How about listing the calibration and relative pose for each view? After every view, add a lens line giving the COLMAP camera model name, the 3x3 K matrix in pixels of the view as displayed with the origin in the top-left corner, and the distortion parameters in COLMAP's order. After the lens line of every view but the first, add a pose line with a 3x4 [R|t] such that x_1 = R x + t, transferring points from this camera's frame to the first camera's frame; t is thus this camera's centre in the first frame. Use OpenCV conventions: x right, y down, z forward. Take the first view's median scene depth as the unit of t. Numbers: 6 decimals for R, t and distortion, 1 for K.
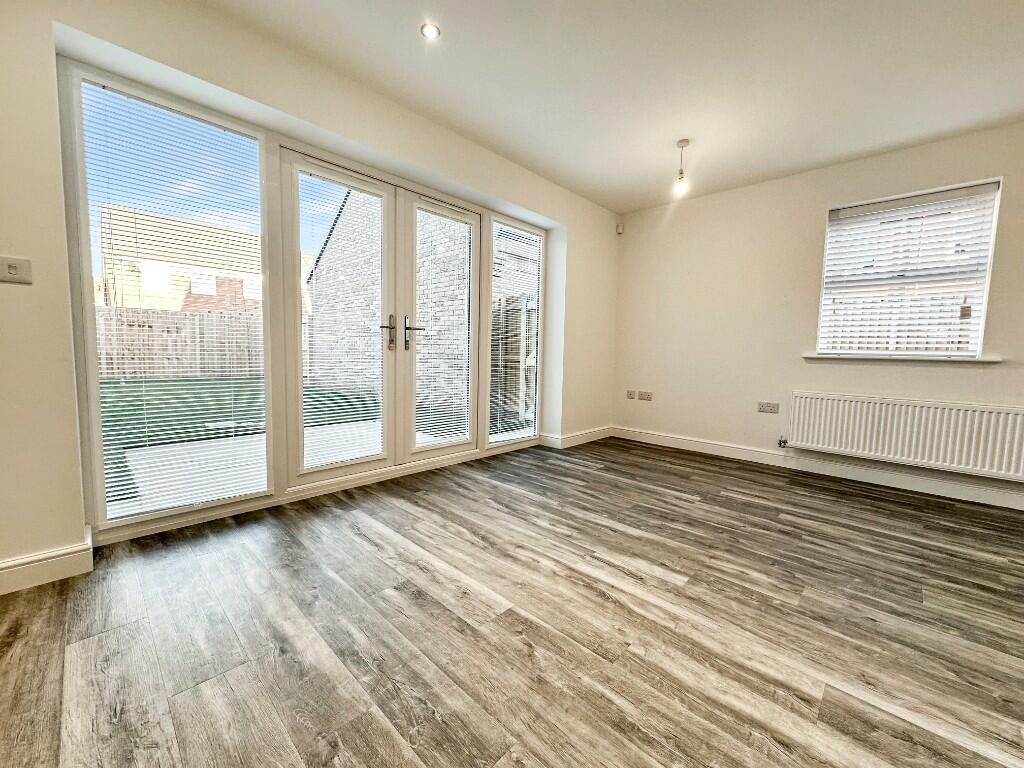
lens RADIAL K [[407.2, 0, 512.0], [0, 407.2, 384.0], [0, 0, 1]] dist [0.003164, -0.000160]
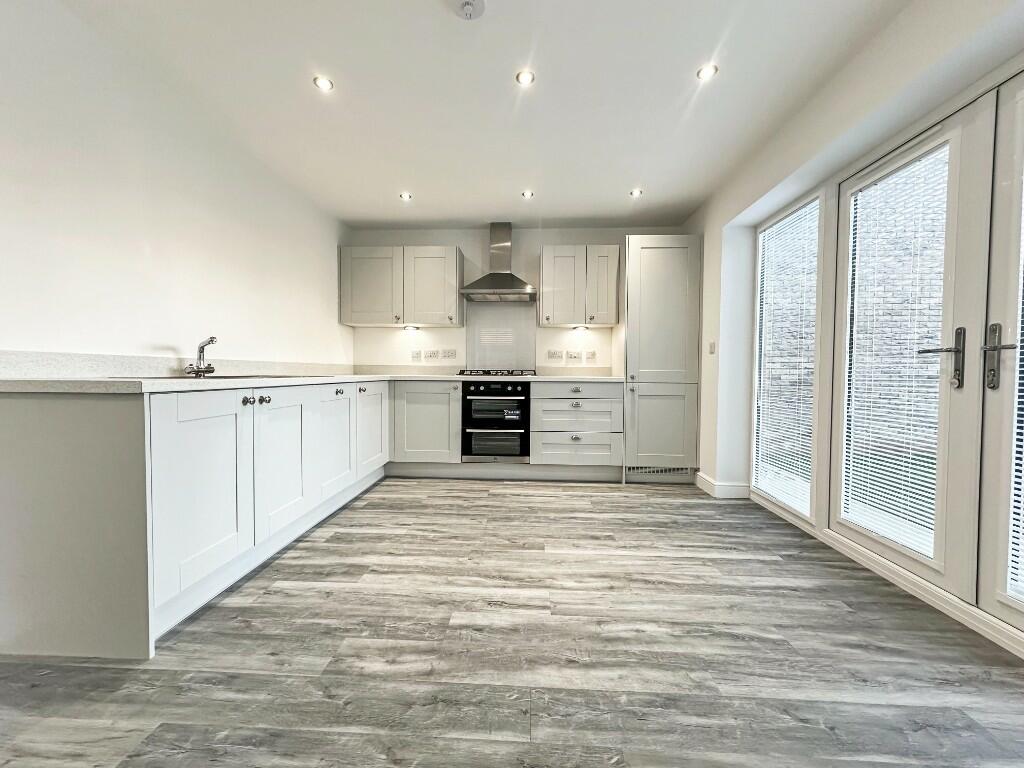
lens RADIAL K [[407.2, 0, 512.0], [0, 407.2, 384.0], [0, 0, 1]] dist [0.003164, -0.000160]
pose [[-0.756698, -0.007933, -0.653716, 0.635043], [-0.076965, 0.994054, 0.077027, -0.098715], [0.649218, 0.108600, -0.752809, 1.174105]]
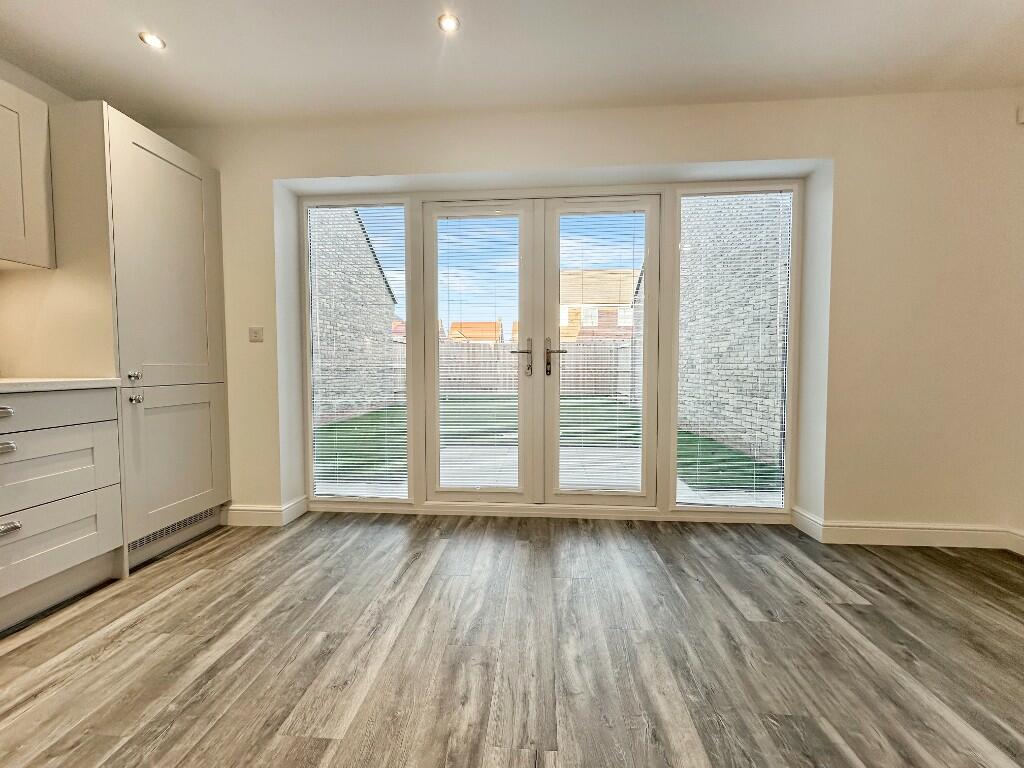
lens RADIAL K [[407.2, 0, 512.0], [0, 407.2, 384.0], [0, 0, 1]] dist [0.003164, -0.000160]
pose [[0.635956, 0.011772, -0.771636, 0.445983], [-0.047013, 0.998618, -0.023512, -0.048487], [0.770292, 0.051229, 0.635630, 0.443388]]
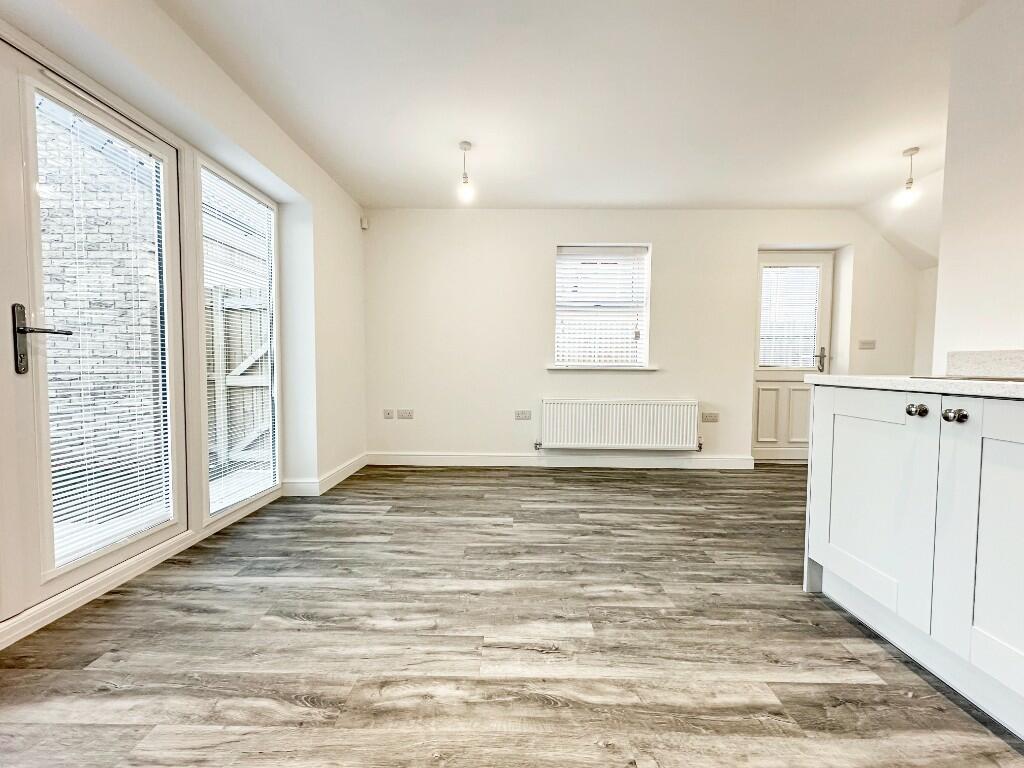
lens RADIAL K [[407.2, 0, 512.0], [0, 407.2, 384.0], [0, 0, 1]] dist [0.003164, -0.000160]
pose [[0.733214, -0.048800, 0.678244, -0.189035], [0.063911, 0.997952, 0.002712, -0.042849], [-0.676987, 0.041359, 0.734832, 0.294910]]
